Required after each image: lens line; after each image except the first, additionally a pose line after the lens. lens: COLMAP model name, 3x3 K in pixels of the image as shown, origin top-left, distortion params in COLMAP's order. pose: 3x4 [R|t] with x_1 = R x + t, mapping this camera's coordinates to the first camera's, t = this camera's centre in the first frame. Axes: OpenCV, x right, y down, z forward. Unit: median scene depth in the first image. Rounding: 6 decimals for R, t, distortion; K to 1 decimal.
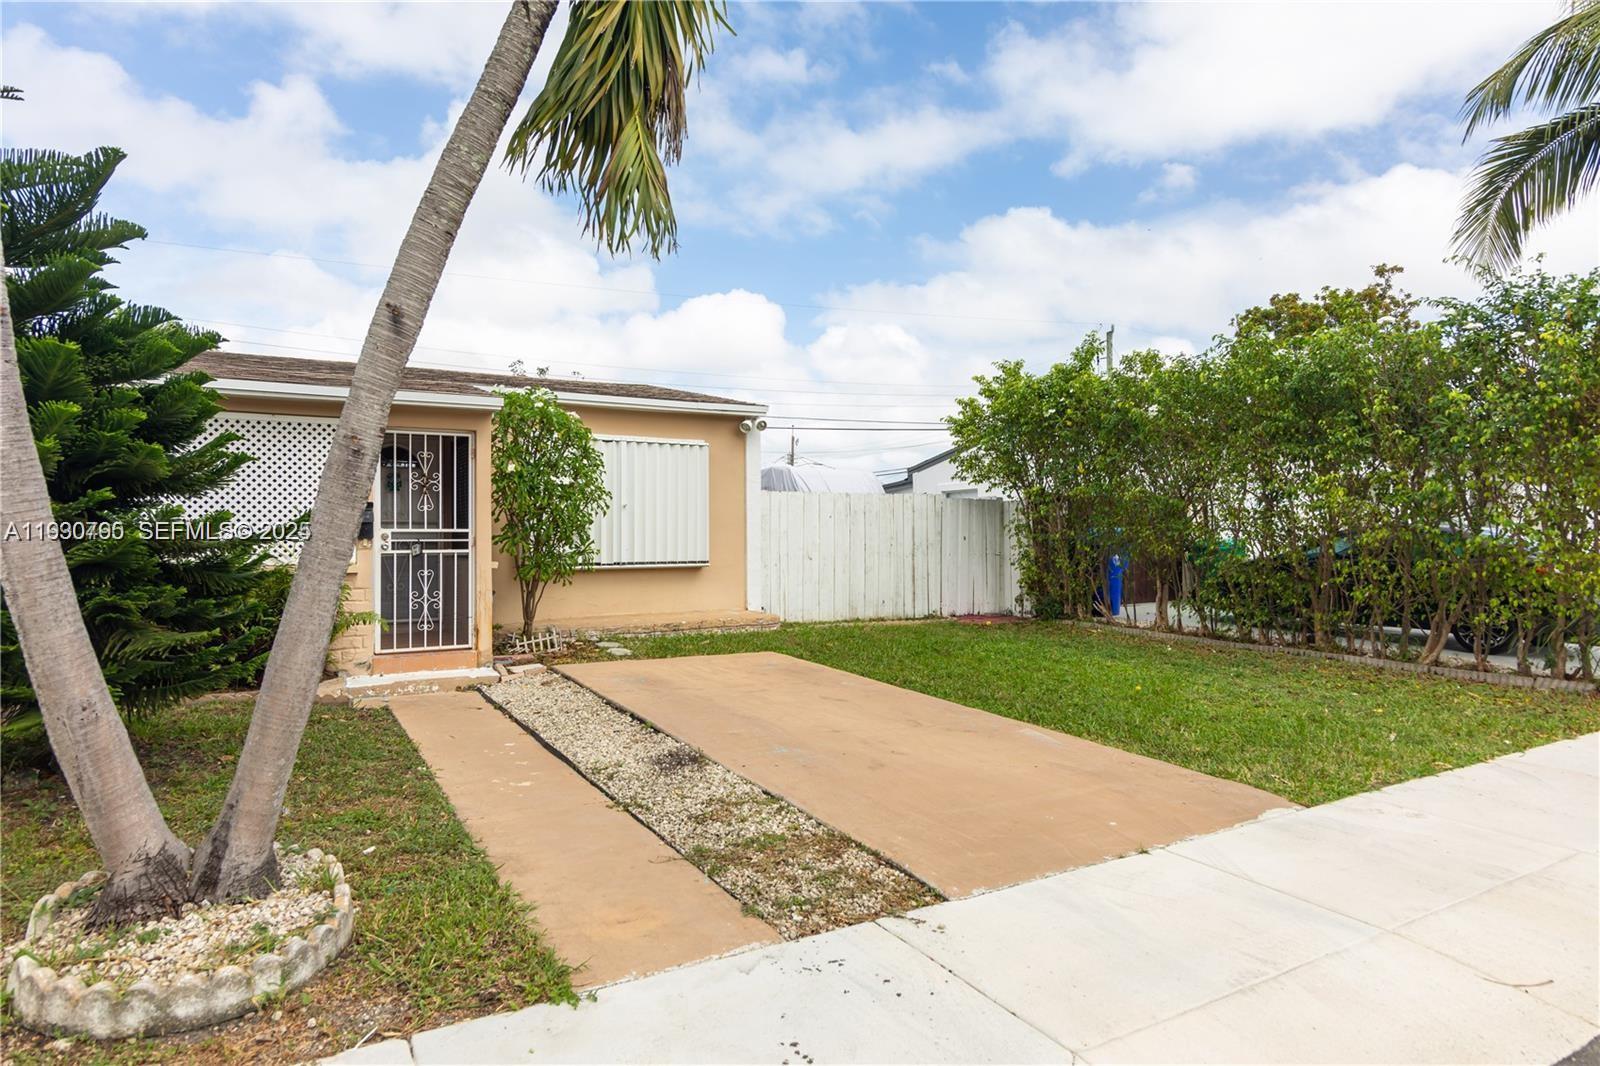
lens RADIAL K [[943.4, 0, 829.6], [0, 943.4, 547.8], [0, 0, 1]] dist [0.002216, 0.004563]
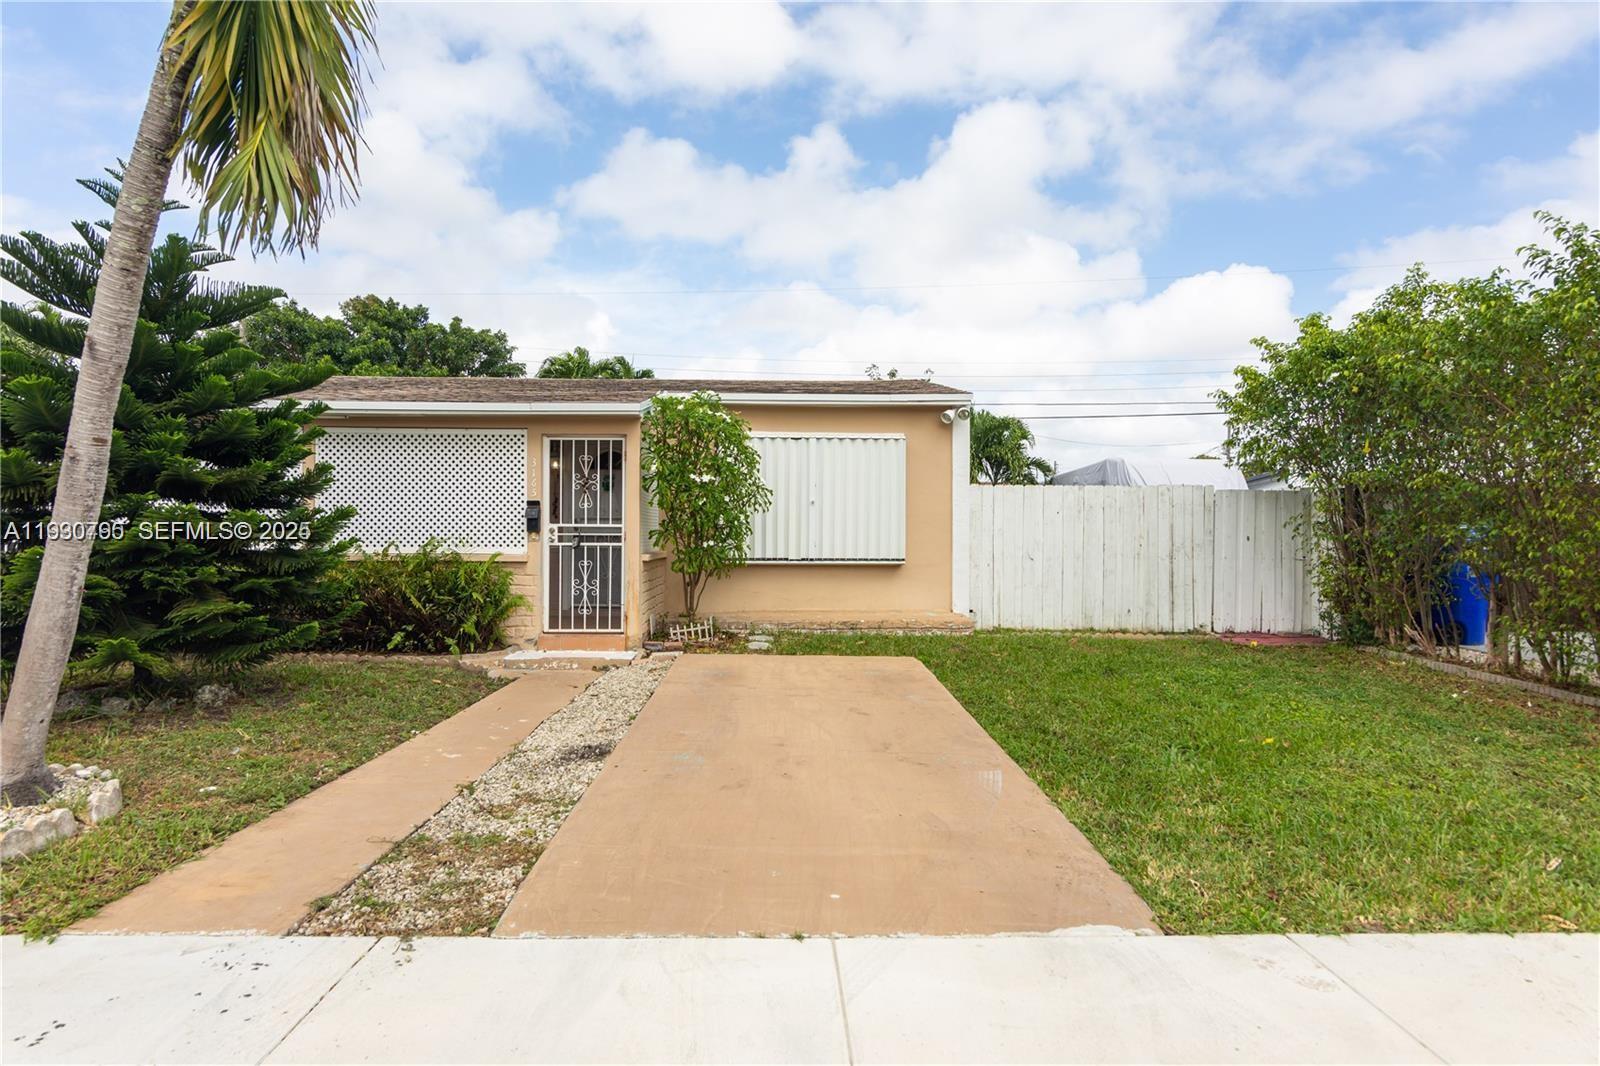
lens RADIAL K [[943.4, 0, 831.7], [0, 943.4, 573.1], [0, 0, 1]] dist [0.002216, 0.004563]
pose [[0.863176, 0.031393, -0.503927, 0.291636], [-0.015517, 0.999243, 0.035670, -0.004856], [0.504665, -0.022970, 0.863009, 0.131162]]
